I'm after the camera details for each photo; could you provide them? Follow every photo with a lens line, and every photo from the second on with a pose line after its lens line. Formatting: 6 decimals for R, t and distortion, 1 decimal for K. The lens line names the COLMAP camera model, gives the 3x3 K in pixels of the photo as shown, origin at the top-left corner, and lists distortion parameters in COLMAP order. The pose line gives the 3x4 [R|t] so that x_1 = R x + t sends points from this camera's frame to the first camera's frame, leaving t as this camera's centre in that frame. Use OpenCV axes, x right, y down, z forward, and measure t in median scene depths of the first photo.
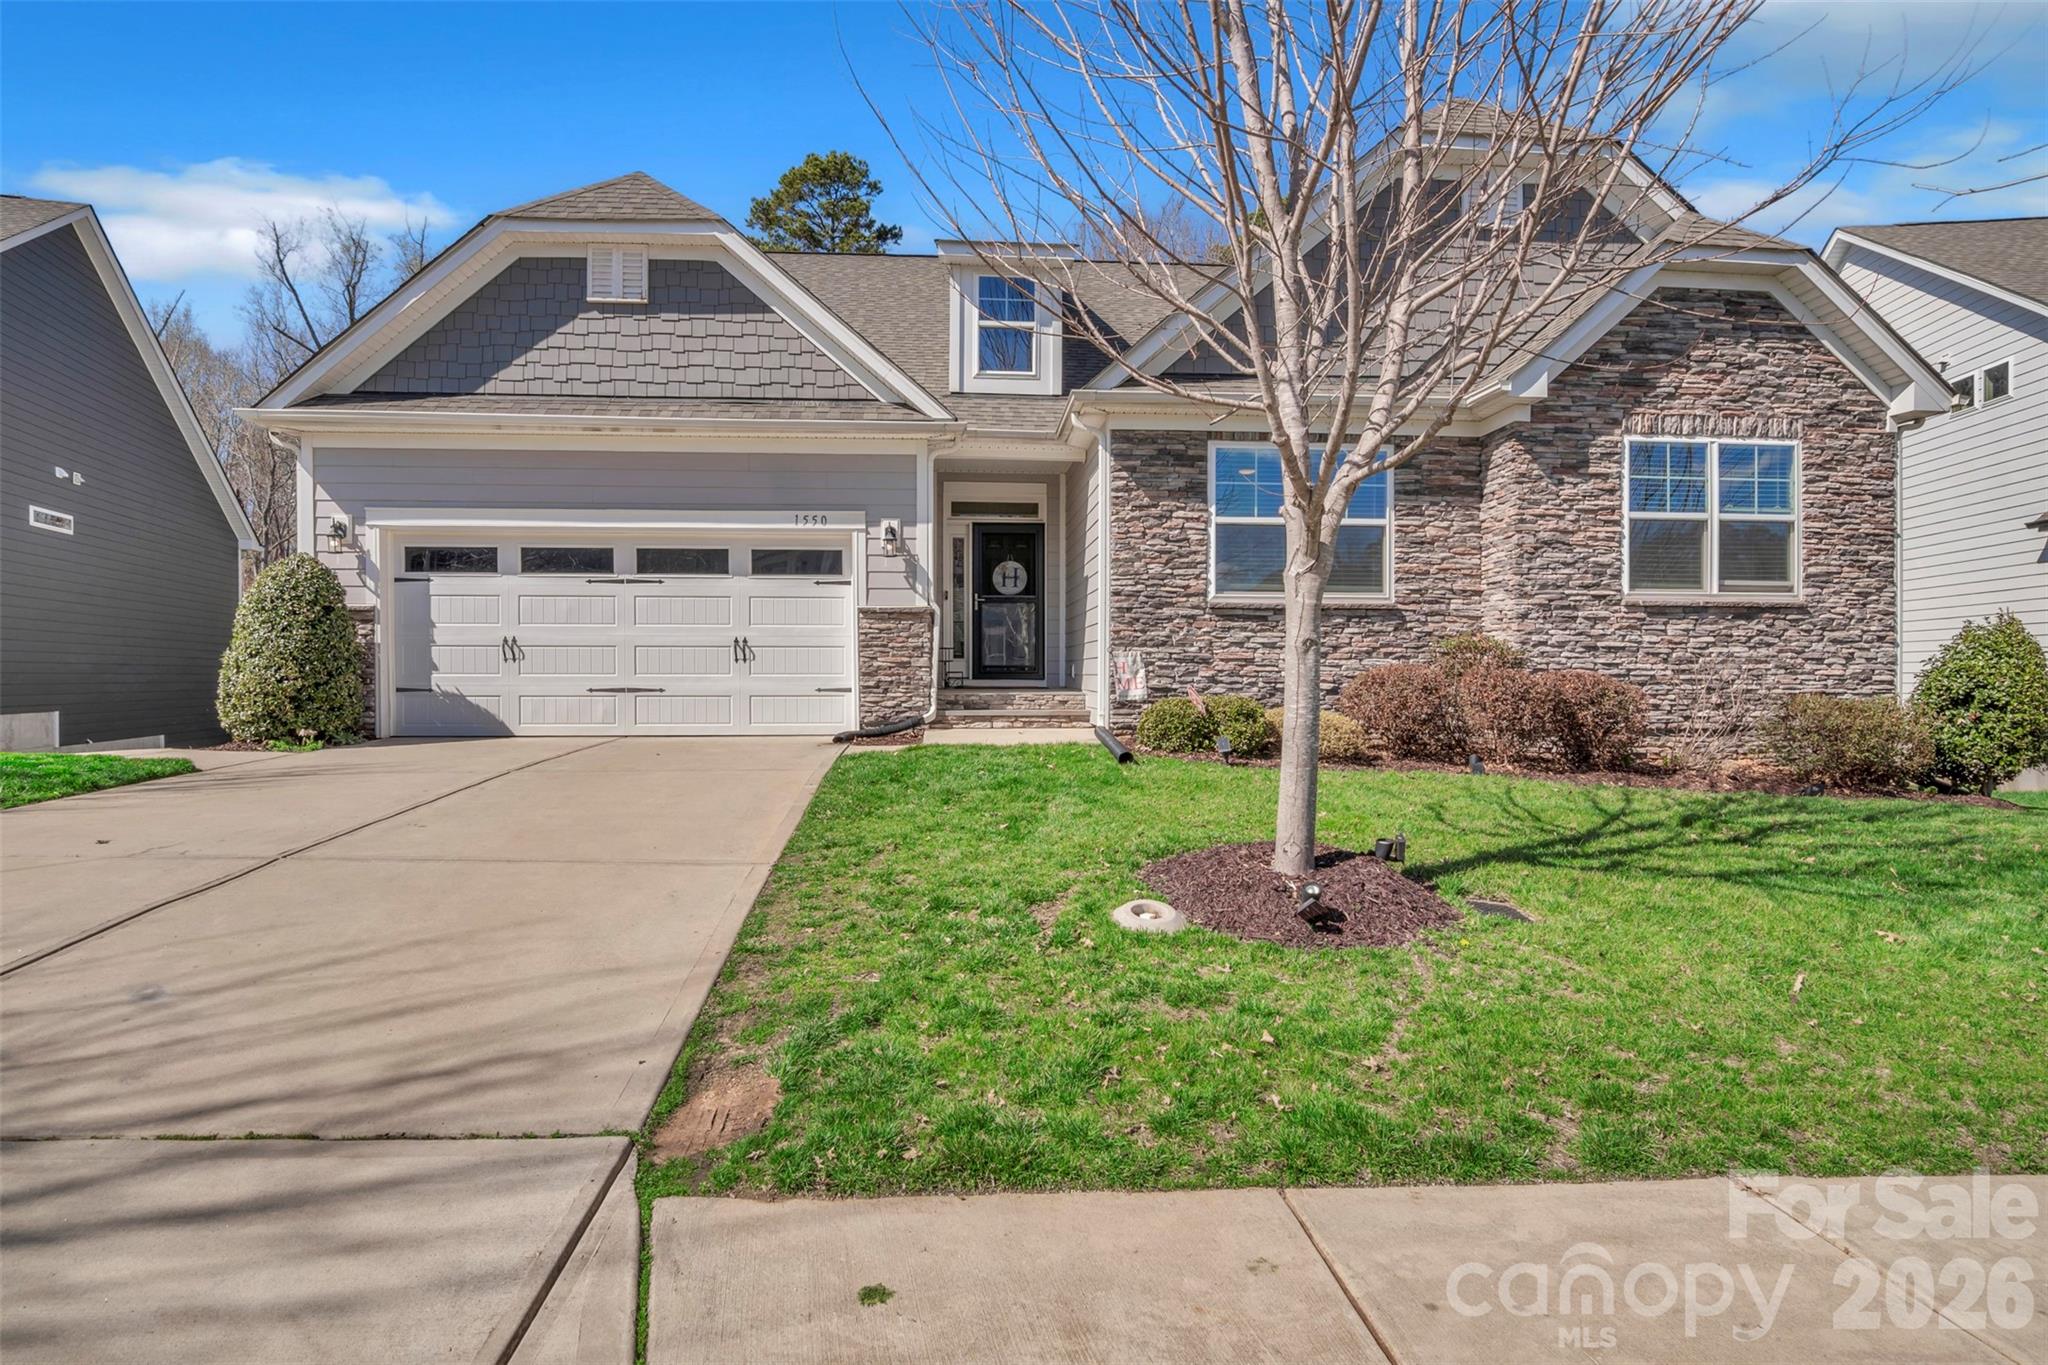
lens RADIAL K [[985.8, 0, 1036.6], [0, 985.8, 677.7], [0, 0, 1]] dist [-0.000079, -0.000312]
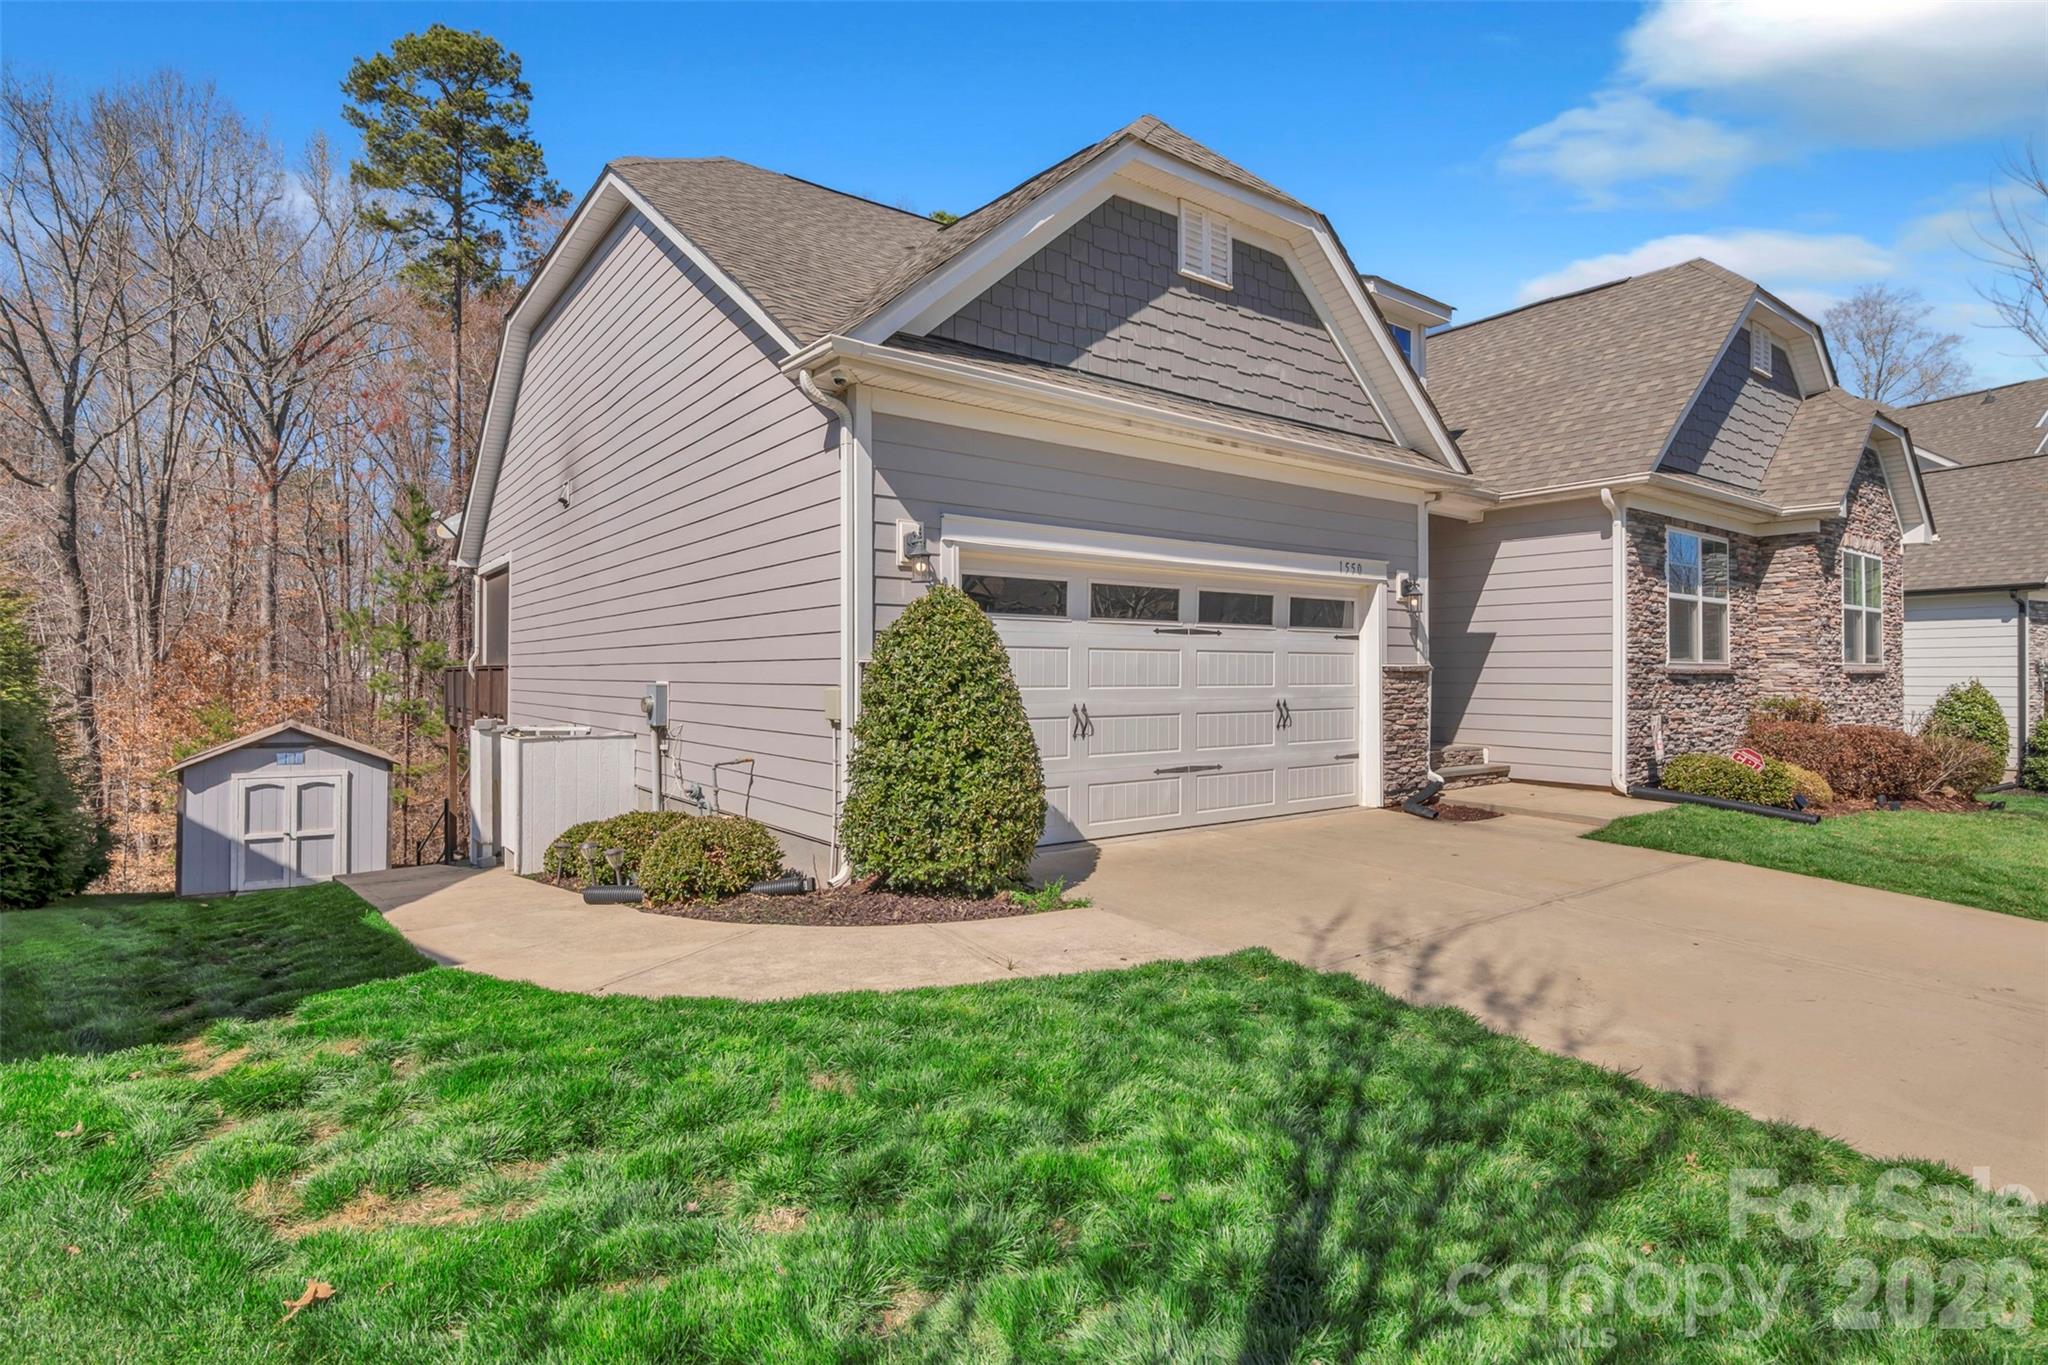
lens RADIAL K [[985.8, 0, 1025.1], [0, 985.8, 676.3], [0, 0, 1]] dist [-0.000079, -0.000312]
pose [[0.845407, -0.000321, 0.534122, -0.959094], [0.004127, 0.999974, -0.005931, -0.058261], [-0.534106, 0.007219, 0.845386, 0.402955]]
